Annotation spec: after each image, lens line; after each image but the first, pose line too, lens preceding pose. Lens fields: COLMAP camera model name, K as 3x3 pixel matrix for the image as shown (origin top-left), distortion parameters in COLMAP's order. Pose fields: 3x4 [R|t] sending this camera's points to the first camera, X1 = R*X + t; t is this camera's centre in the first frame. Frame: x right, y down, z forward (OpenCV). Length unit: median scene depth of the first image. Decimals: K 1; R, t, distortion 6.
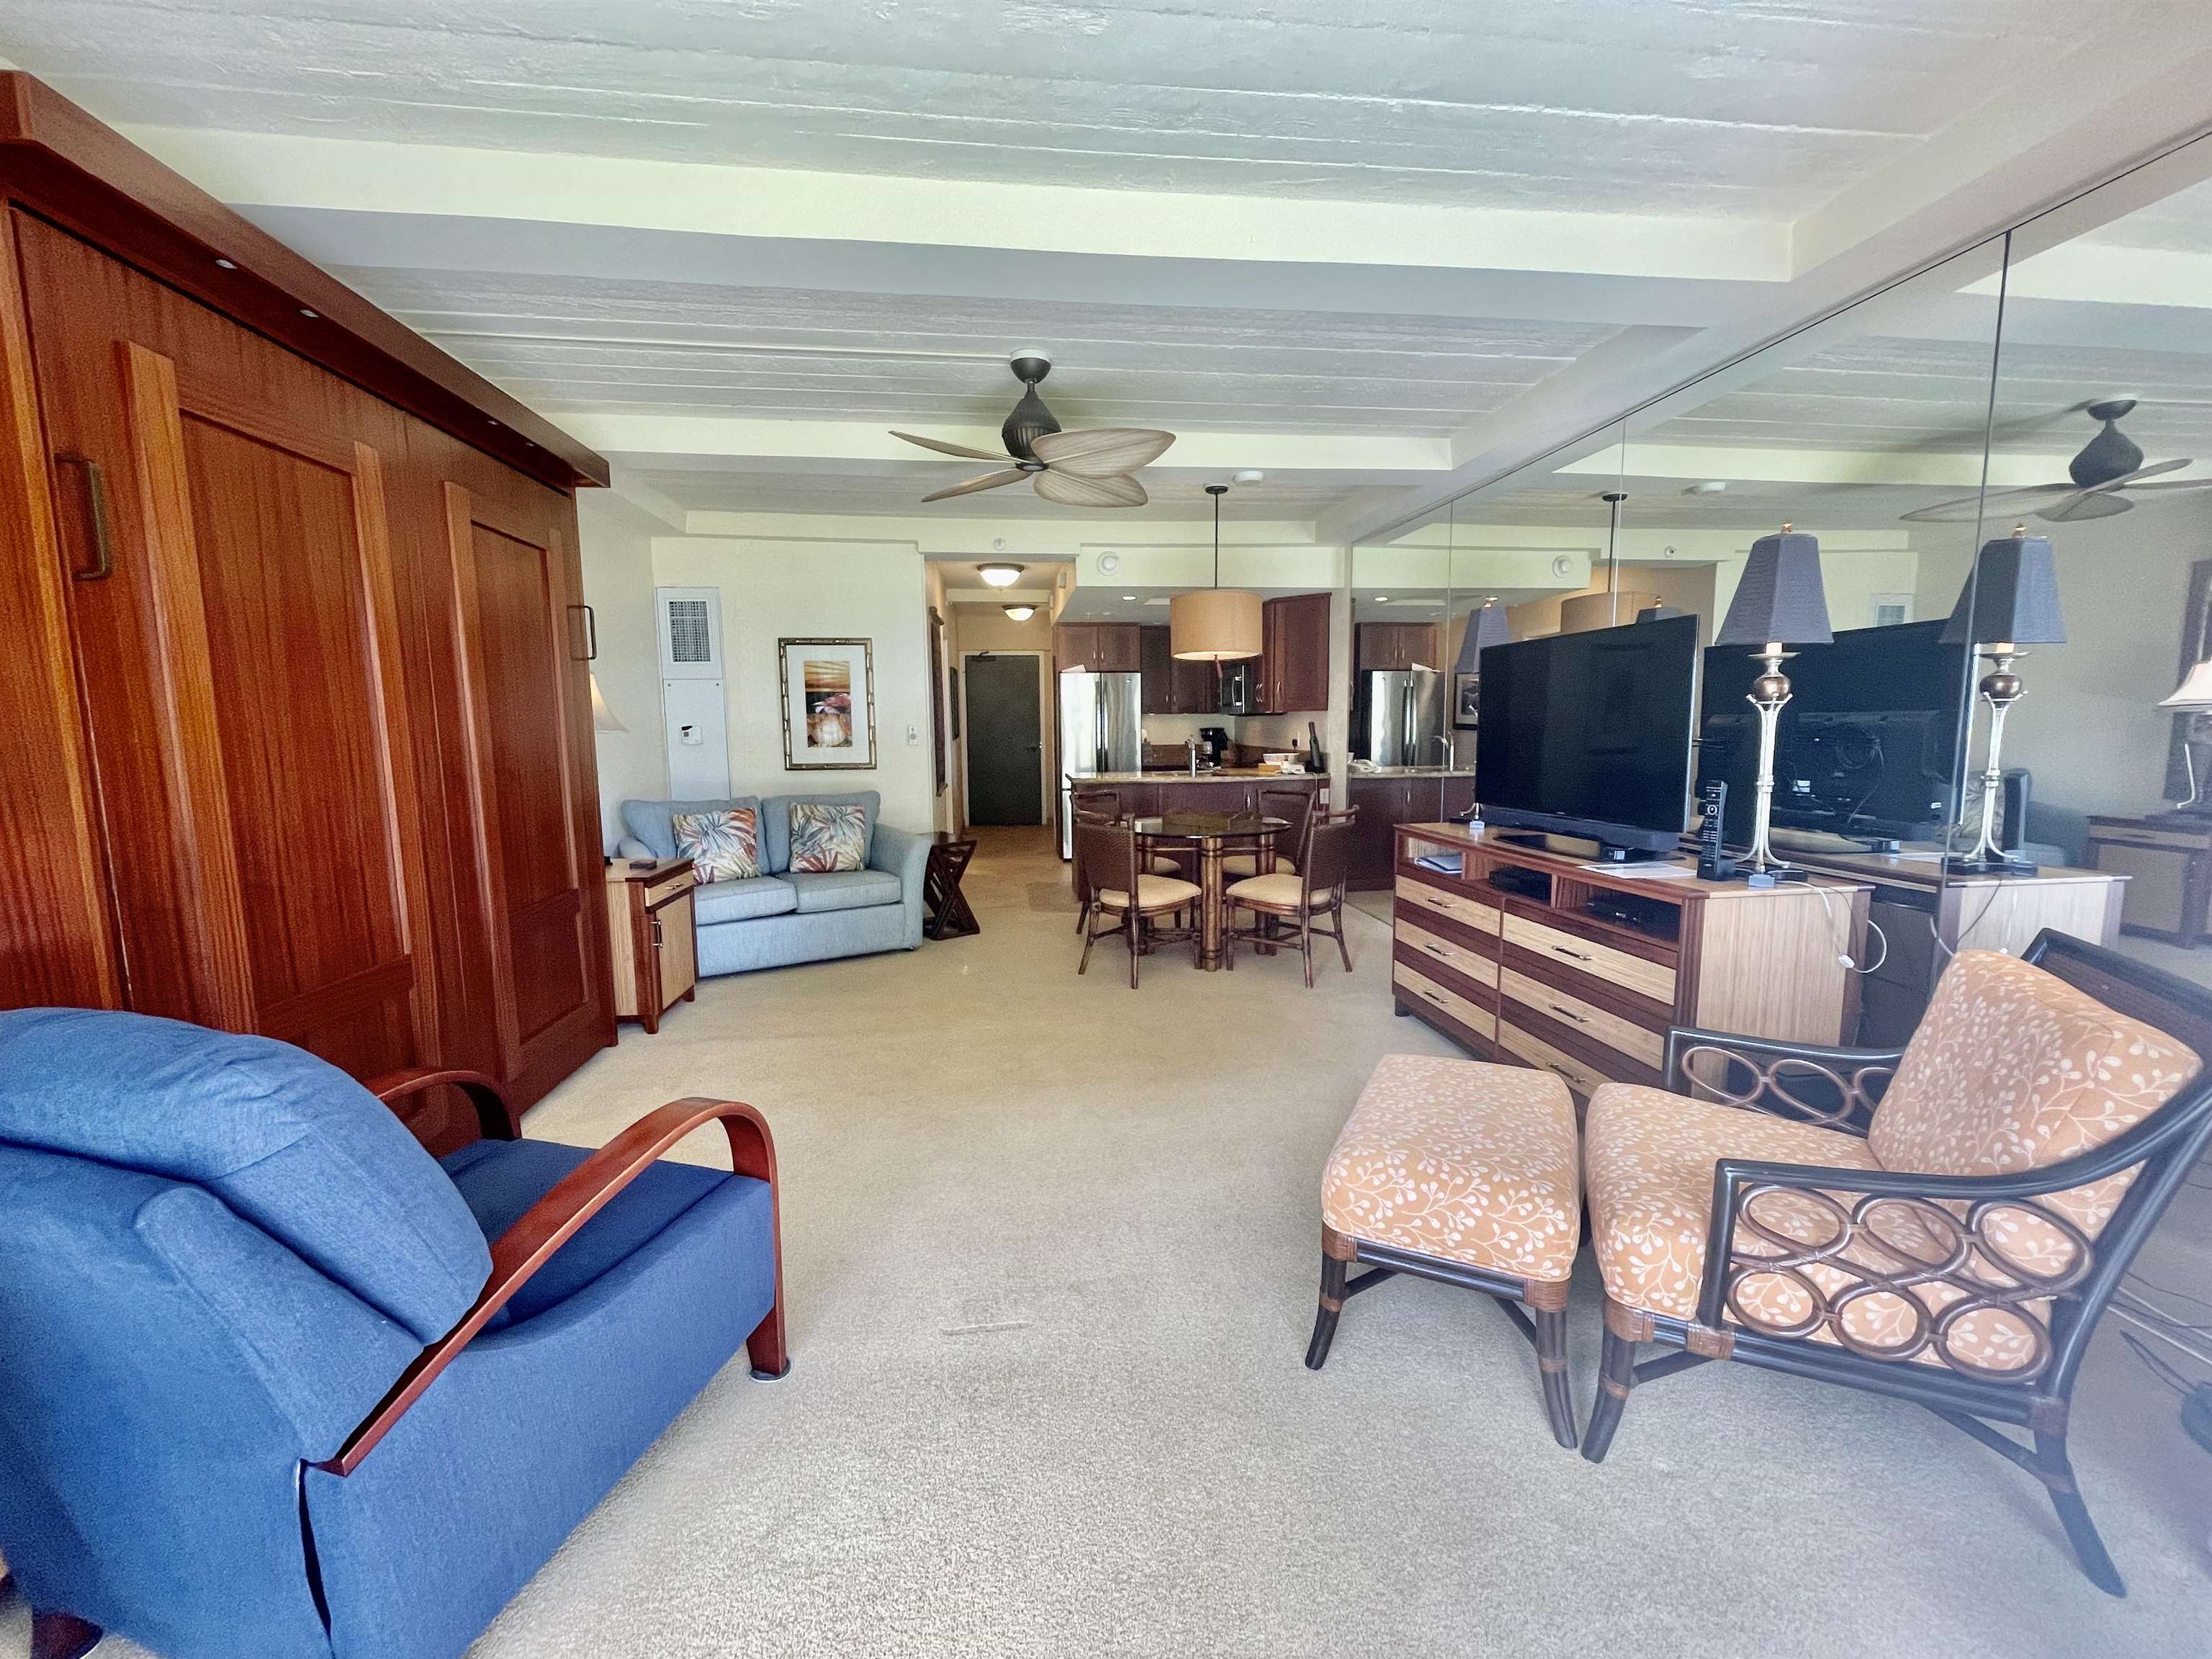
lens RADIAL K [[888.6, 0, 1106.0], [0, 888.6, 829.5], [0, 0, 1]] dist [-0.000487, -0.000147]
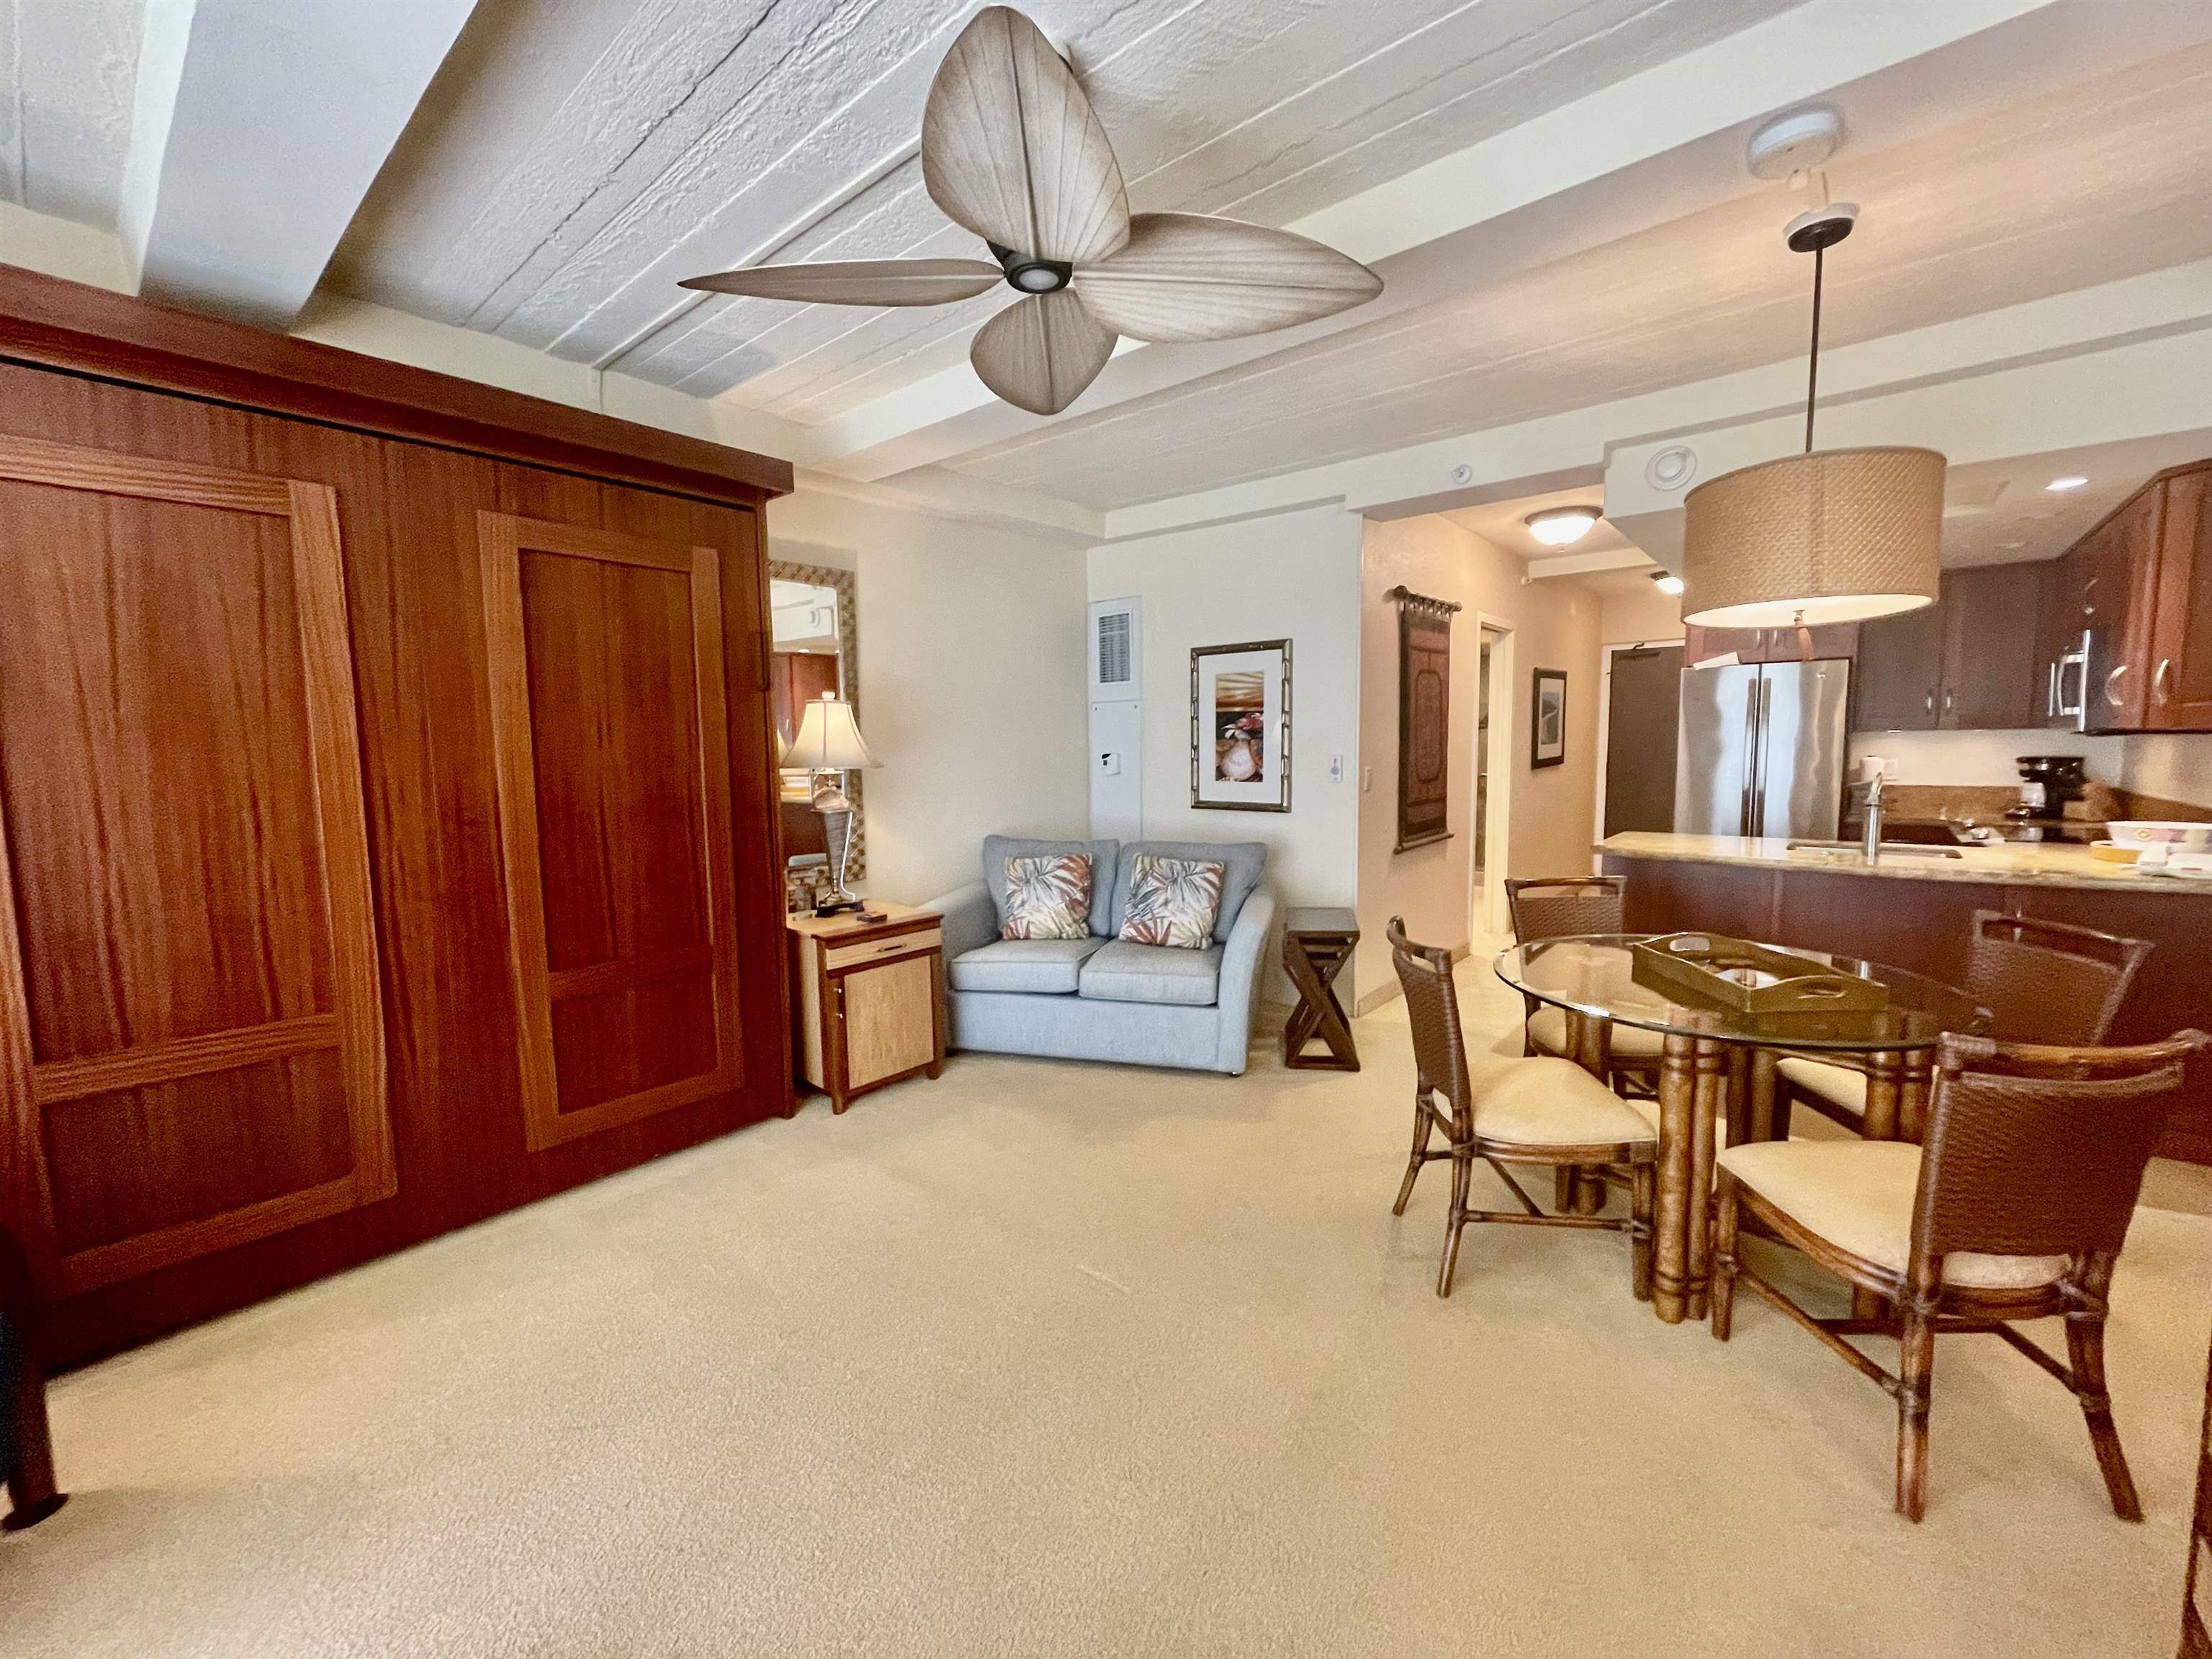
lens RADIAL K [[888.6, 0, 1106.0], [0, 888.6, 829.5], [0, 0, 1]] dist [-0.000487, -0.000147]
pose [[0.681263, 0.070387, -0.728647, 0.208056], [-0.081646, 0.996462, 0.019921, -0.063510], [0.727471, 0.045920, 0.684600, 0.424277]]
